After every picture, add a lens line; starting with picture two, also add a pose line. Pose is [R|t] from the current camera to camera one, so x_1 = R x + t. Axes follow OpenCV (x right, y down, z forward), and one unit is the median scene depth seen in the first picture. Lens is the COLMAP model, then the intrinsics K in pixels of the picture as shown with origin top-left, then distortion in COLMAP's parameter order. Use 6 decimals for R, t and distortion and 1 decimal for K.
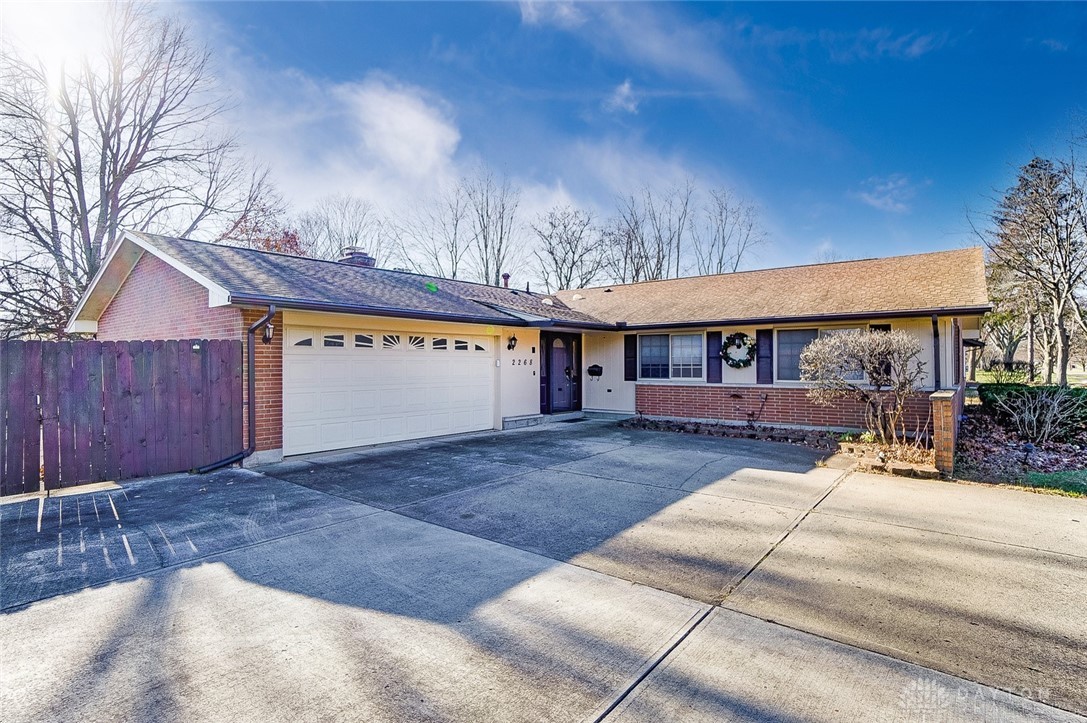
lens RADIAL K [[554.4, 0, 543.9], [0, 554.4, 359.3], [0, 0, 1]] dist [-0.005062, -0.000384]
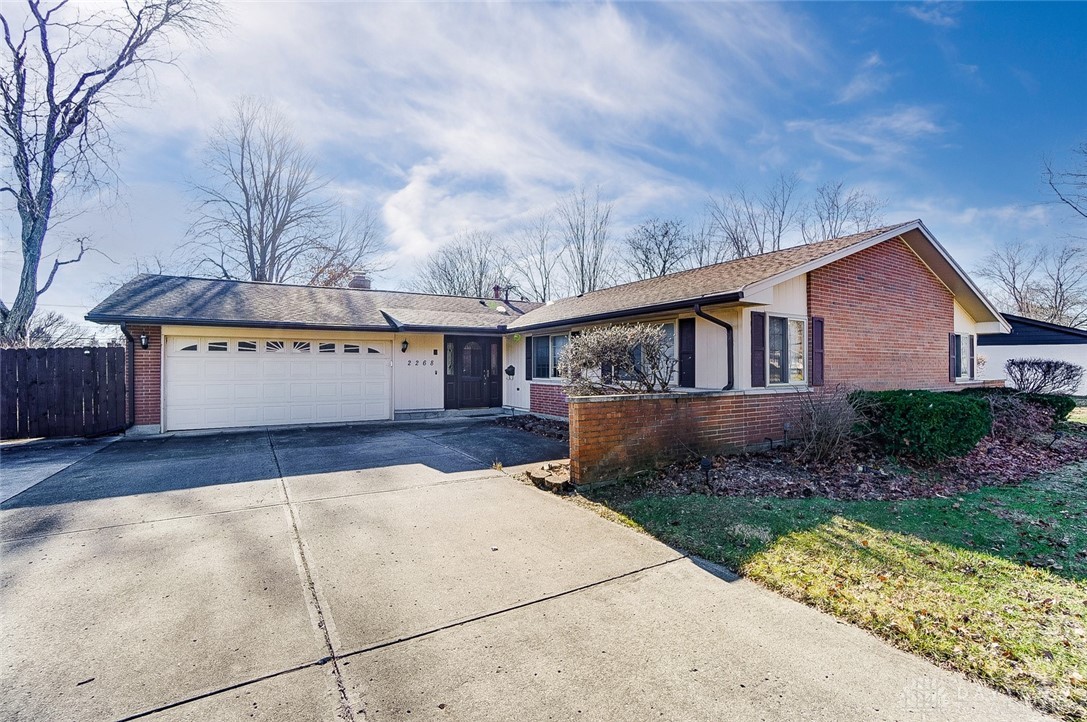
lens RADIAL K [[483.9, 0, 543.9], [0, 483.9, 365.6], [0, 0, 1]] dist [-0.023924, 0.001572]
pose [[0.929372, -0.001330, -0.369141, 0.624821], [0.003206, 0.999985, 0.004469, 0.007939], [0.369130, -0.005337, 0.929363, 0.173007]]
